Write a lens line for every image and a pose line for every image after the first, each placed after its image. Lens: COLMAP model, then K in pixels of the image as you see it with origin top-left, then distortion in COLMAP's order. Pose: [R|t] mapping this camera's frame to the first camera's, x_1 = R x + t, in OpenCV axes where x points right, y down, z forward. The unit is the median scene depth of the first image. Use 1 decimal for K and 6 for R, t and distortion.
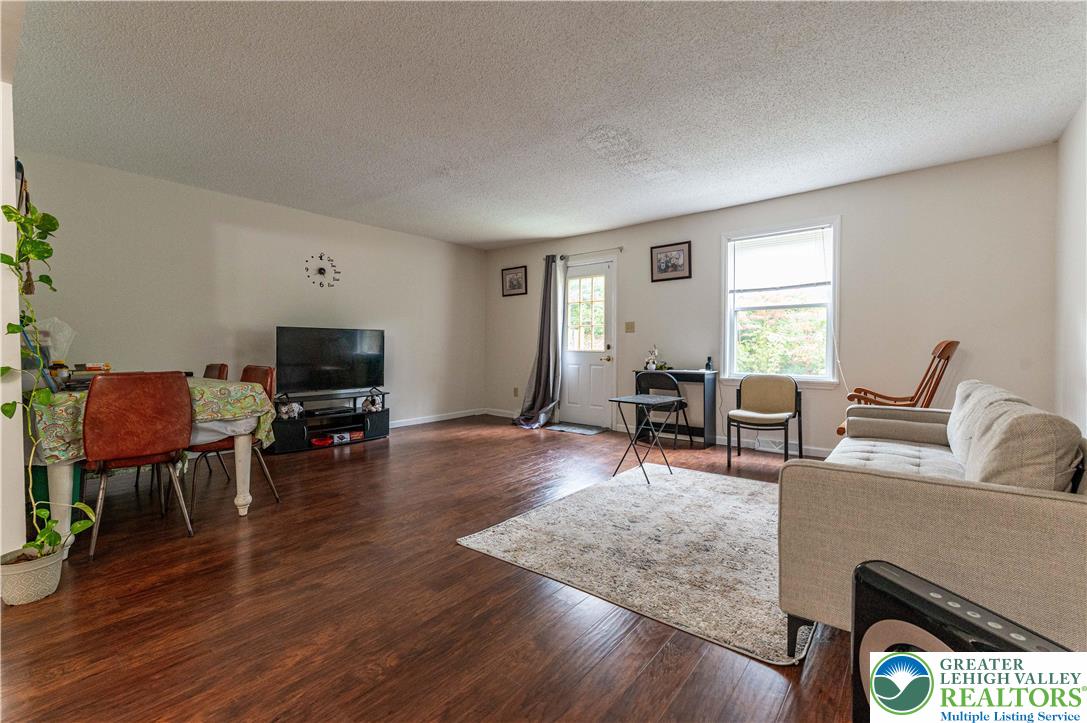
lens RADIAL K [[468.5, 0, 549.3], [0, 468.5, 356.2], [0, 0, 1]] dist [-0.001067, 0.001323]
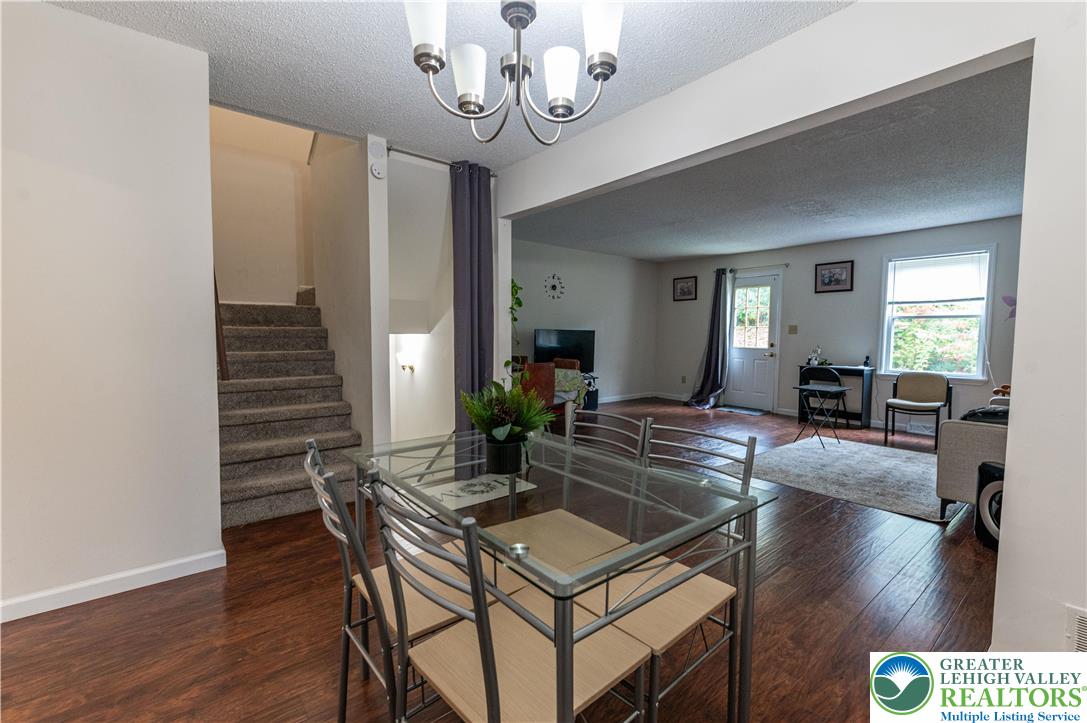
lens RADIAL K [[468.5, 0, 556.4], [0, 468.5, 362.9], [0, 0, 1]] dist [-0.001067, 0.001323]
pose [[0.978773, 0.023185, -0.203630, -0.216713], [-0.014455, 0.998916, 0.044255, -0.024278], [0.204435, -0.040372, 0.978047, -0.388969]]
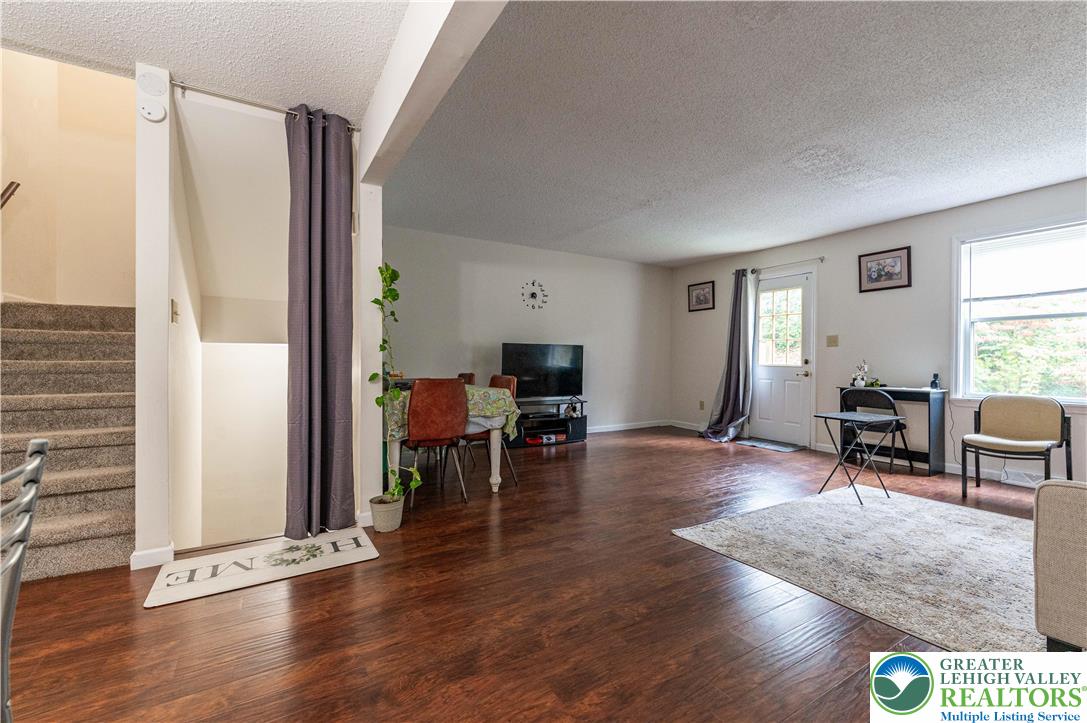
lens RADIAL K [[468.5, 0, 553.6], [0, 468.5, 360.2], [0, 0, 1]] dist [-0.001067, 0.001323]
pose [[0.940813, 0.006364, -0.338867, -0.043970], [-0.012736, 0.999781, -0.016583, -0.000462], [0.338688, 0.019918, 0.940688, -0.093843]]
